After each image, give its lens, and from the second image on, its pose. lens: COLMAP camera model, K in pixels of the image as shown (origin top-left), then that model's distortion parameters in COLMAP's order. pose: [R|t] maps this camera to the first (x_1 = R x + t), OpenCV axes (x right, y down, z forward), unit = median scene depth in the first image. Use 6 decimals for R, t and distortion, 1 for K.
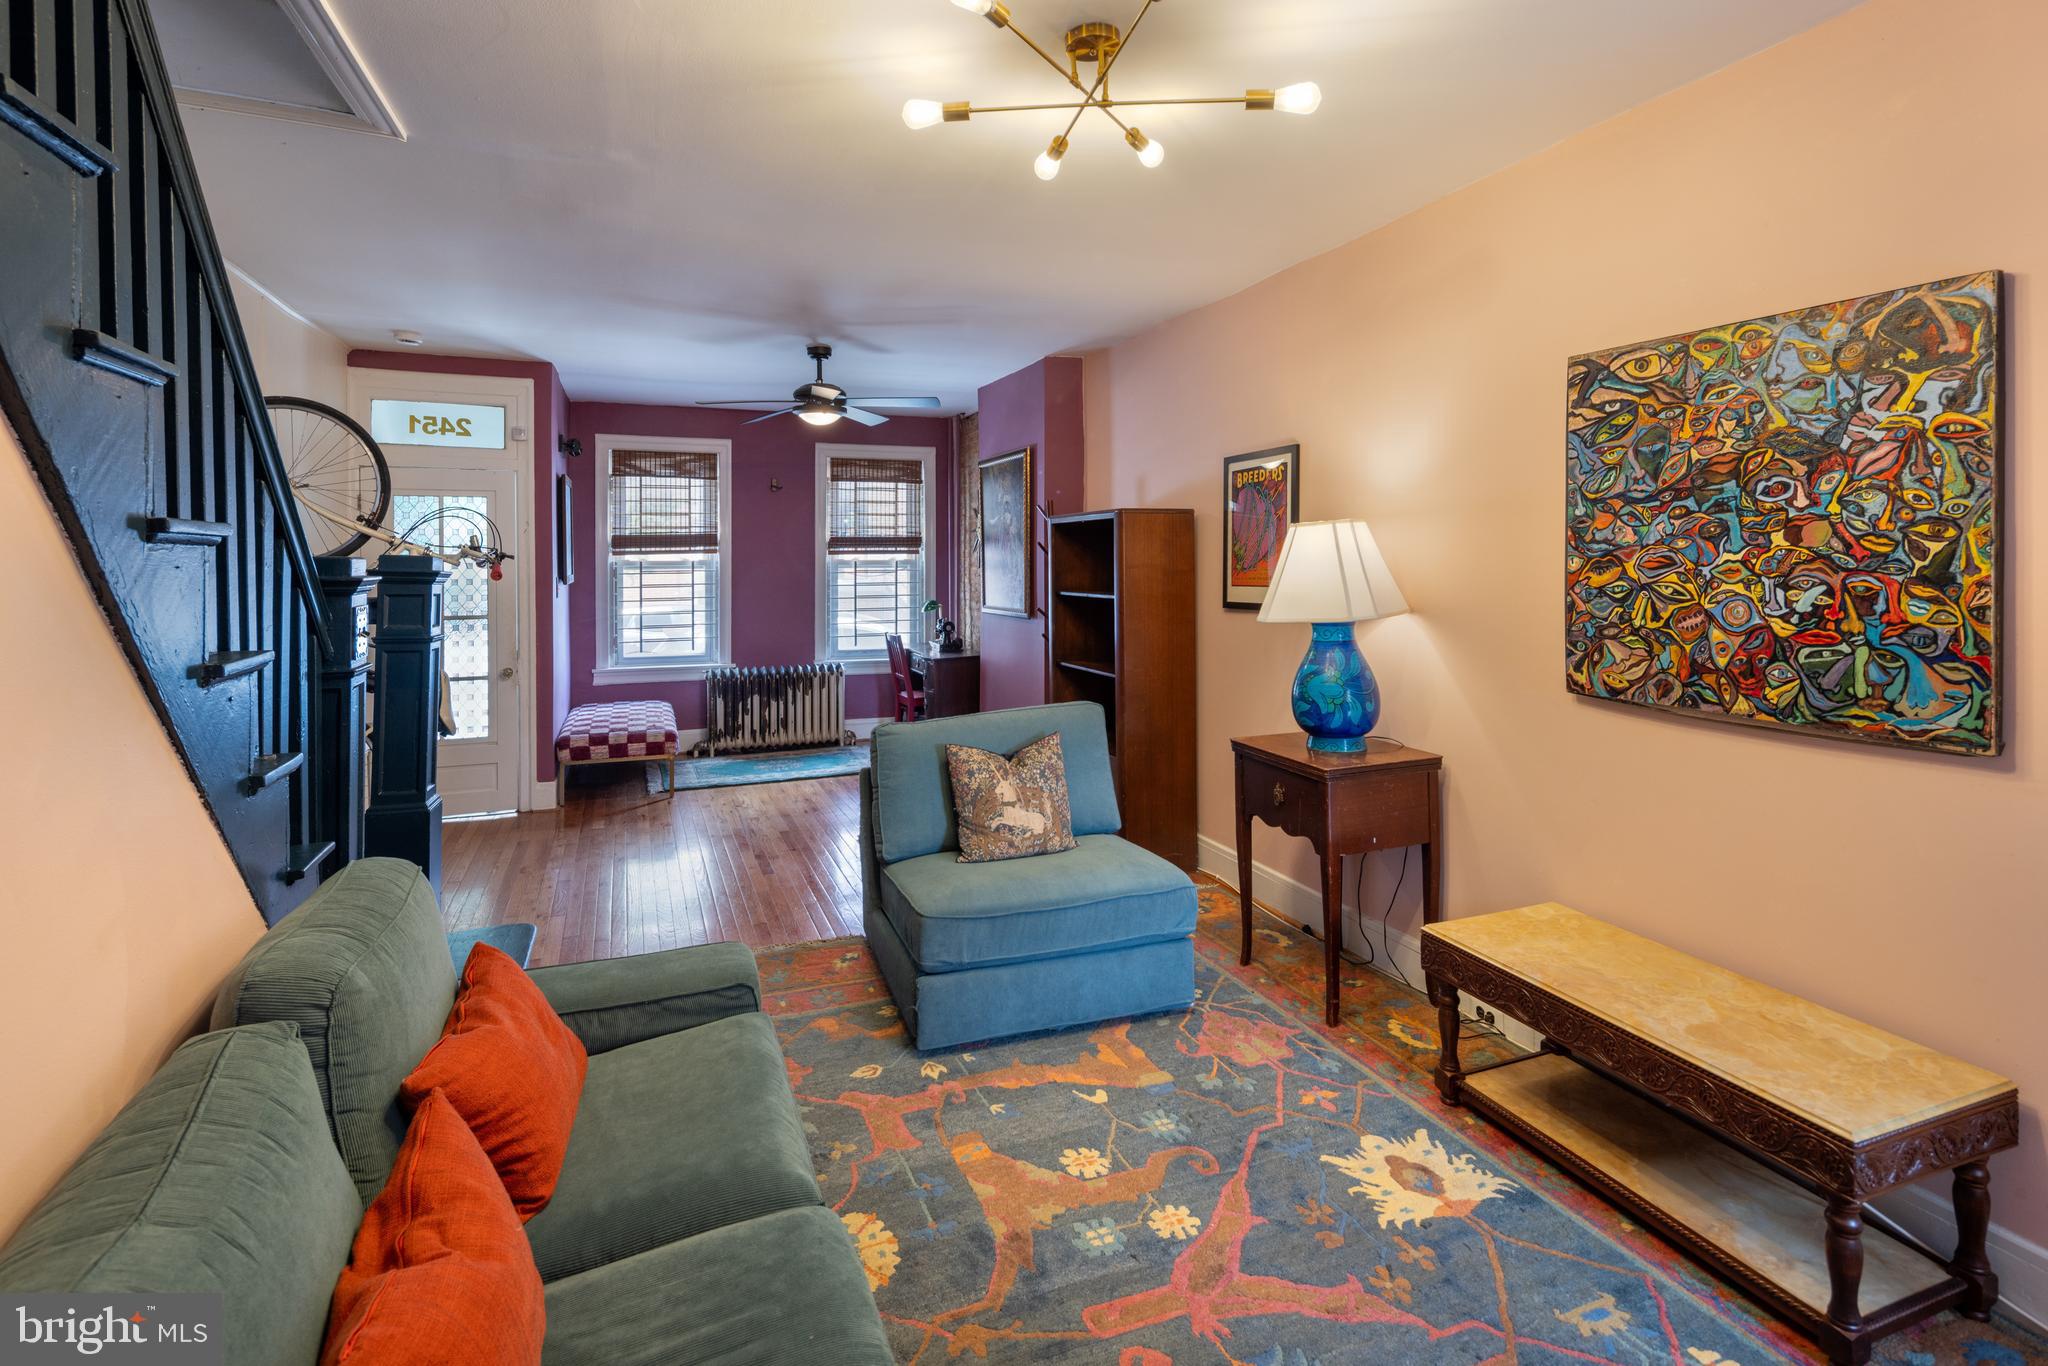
lens RADIAL K [[986.4, 0, 1021.9], [0, 986.4, 560.0], [0, 0, 1]] dist [0.000819, 0.000293]
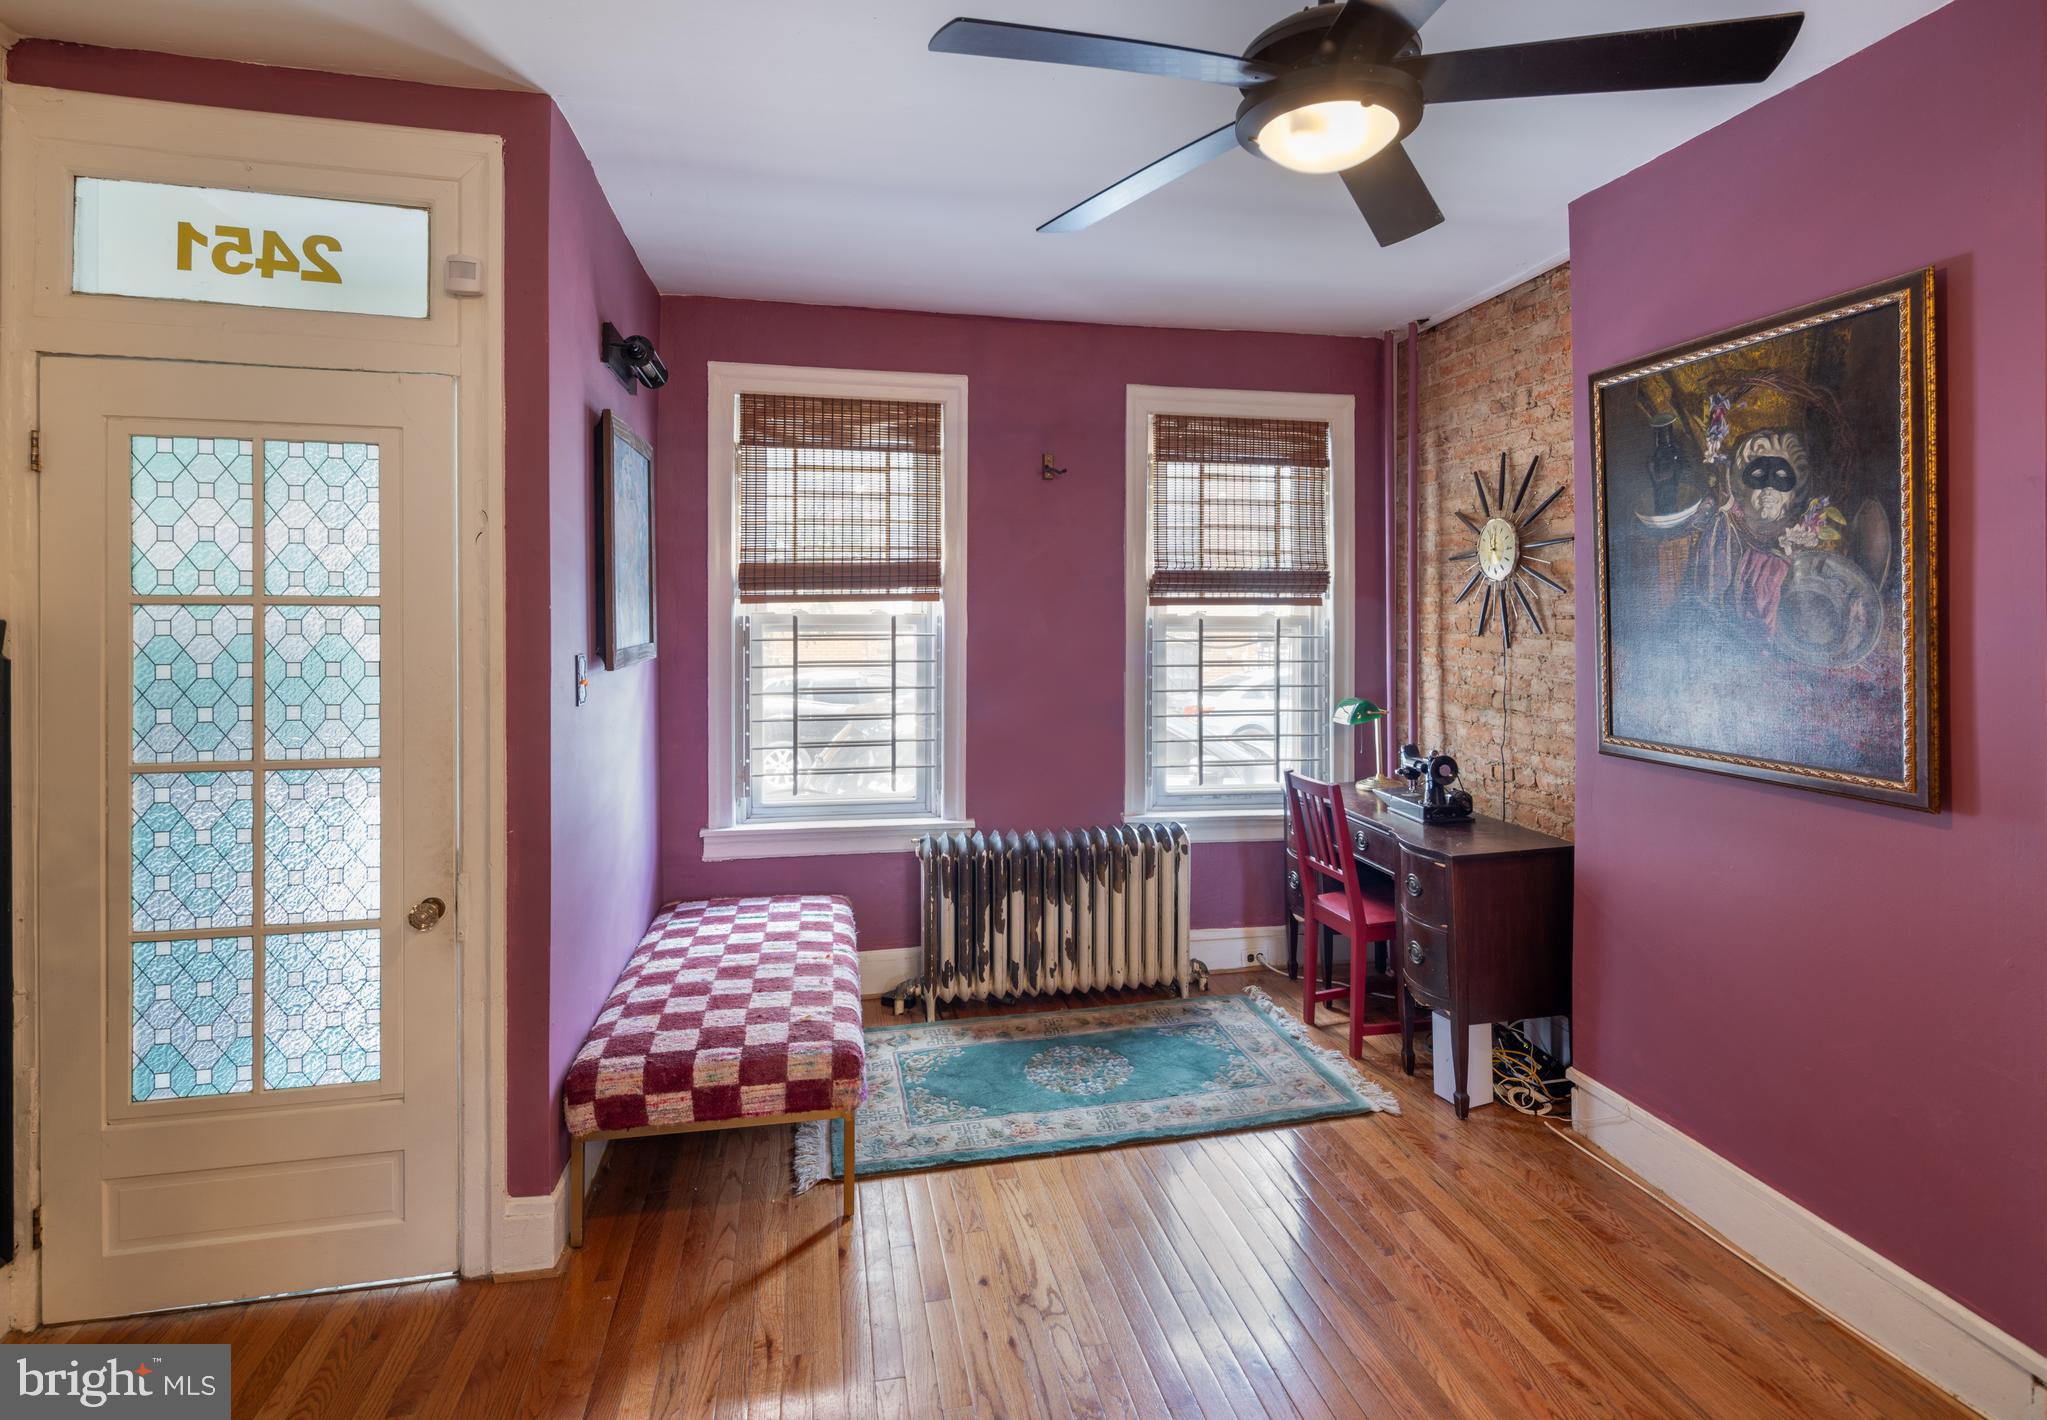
lens RADIAL K [[1048.6, 0, 1062.8], [0, 1048.6, 616.9], [0, 0, 1]] dist [0.000169, -0.000317]
pose [[0.989032, 0.005547, -0.147600, -0.171008], [-0.005378, 0.999984, 0.001543, 0.000006], [0.147606, -0.000732, 0.989046, 0.488181]]
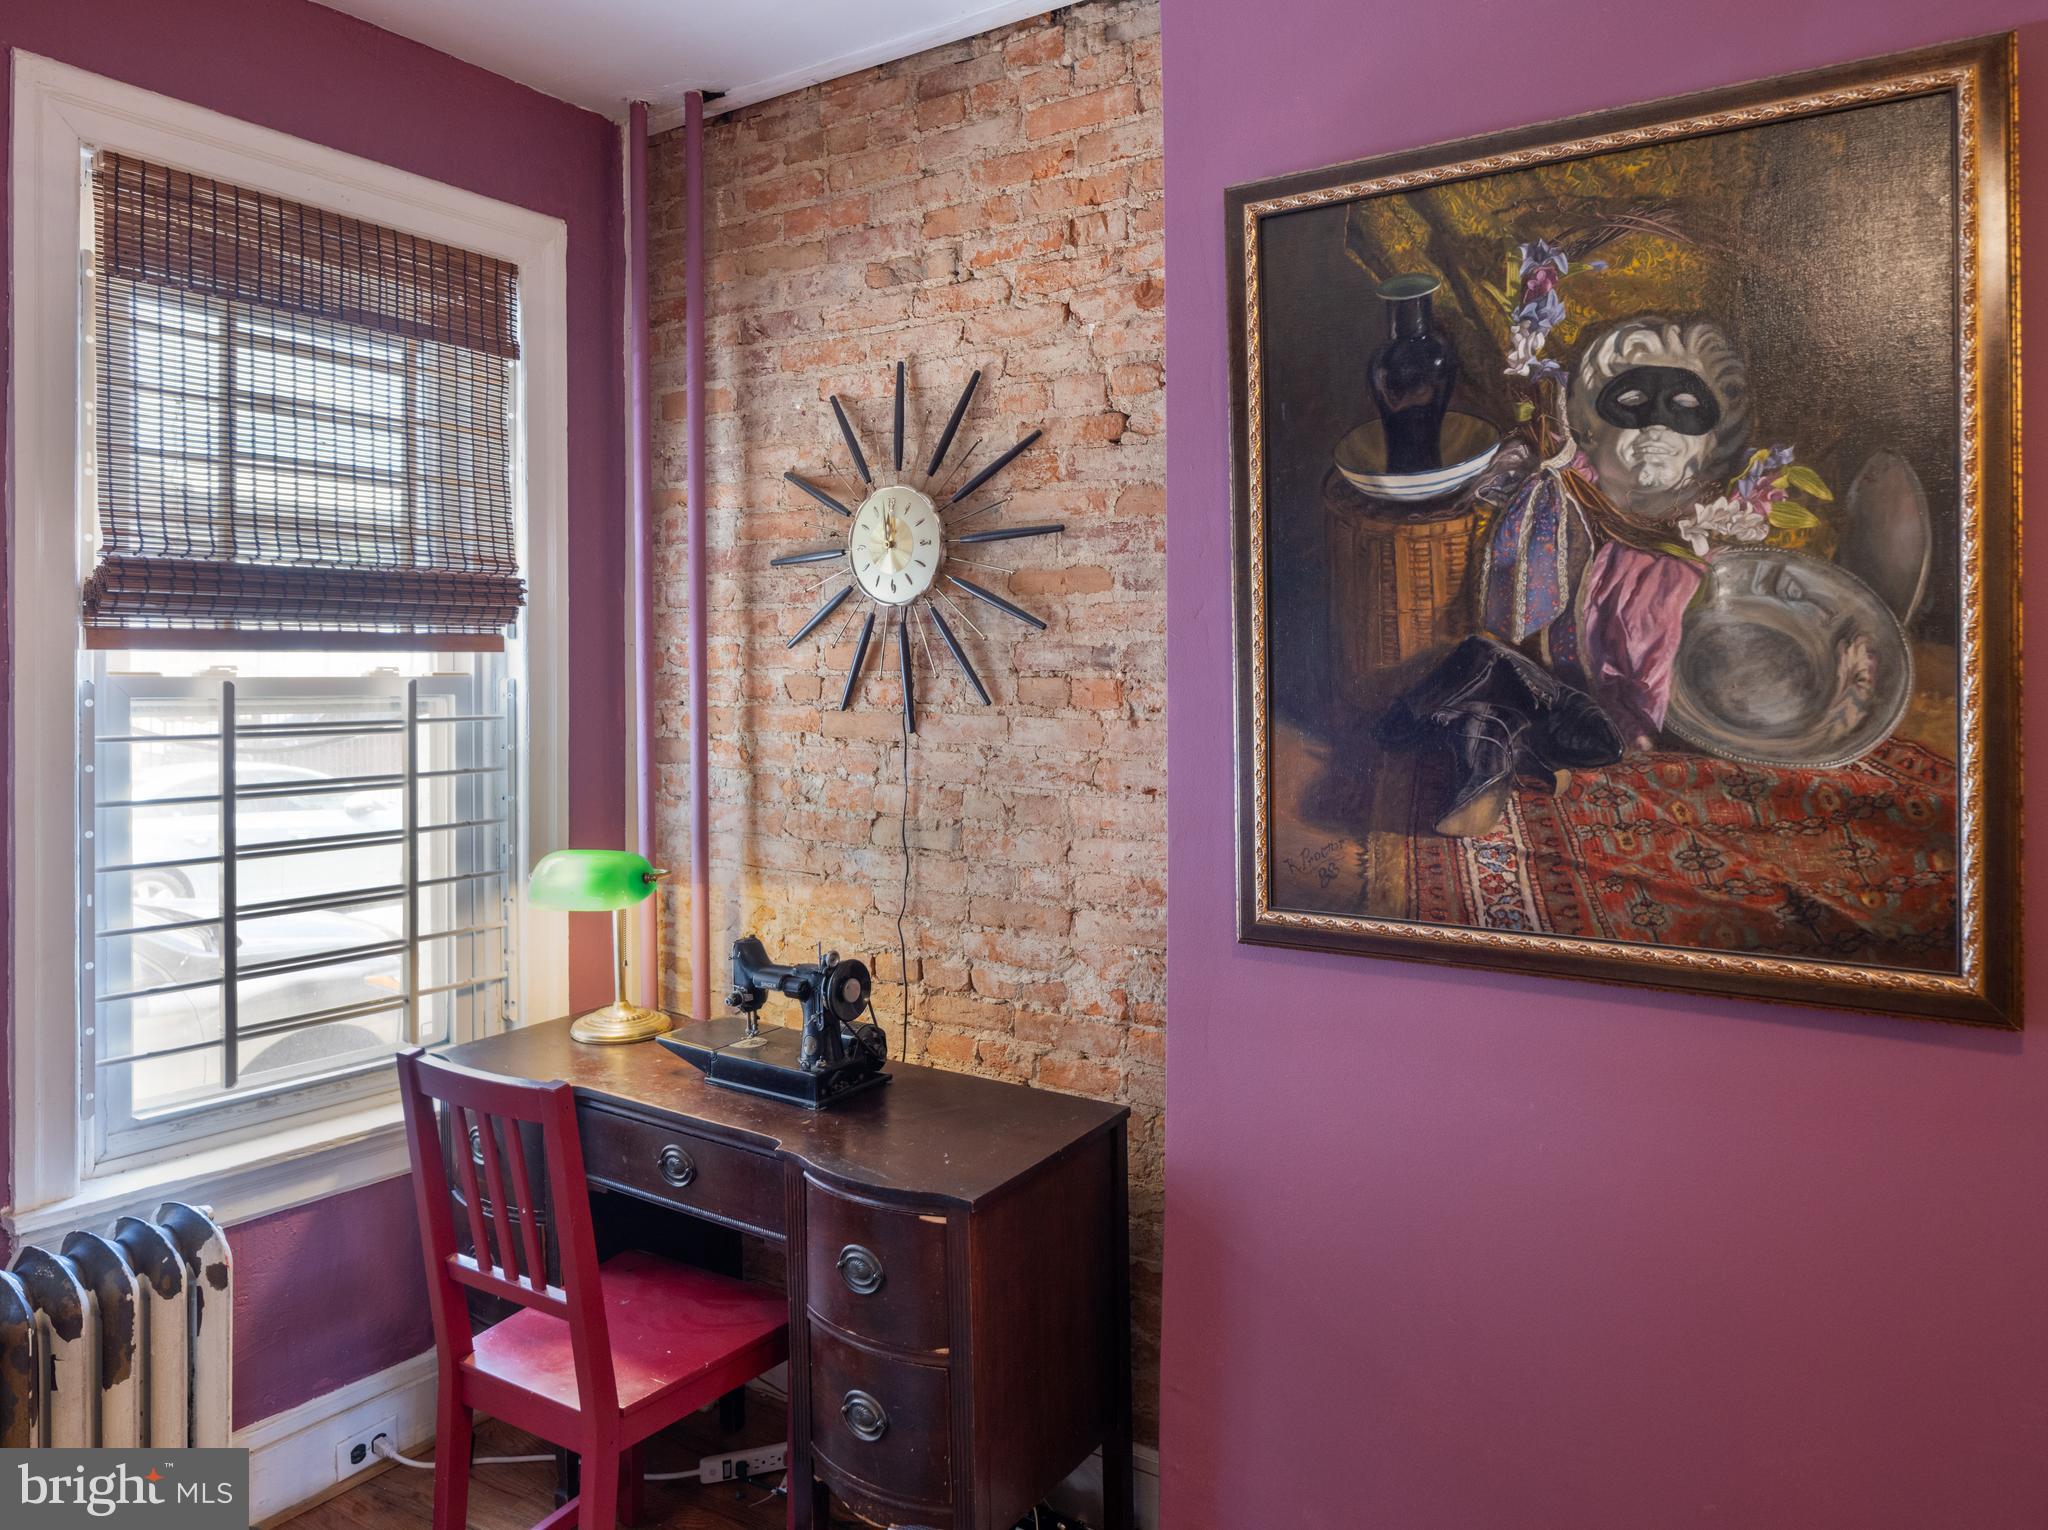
lens RADIAL K [[1437.6, 0, 1025.4], [0, 1437.6, 676.5], [0, 0, 1]] dist [-0.001701, 0.001593]
pose [[0.821877, -0.001069, 0.569664, -0.218364], [-0.000660, 0.999996, 0.002827, -0.000671], [-0.569664, -0.002700, 0.821873, 0.700899]]
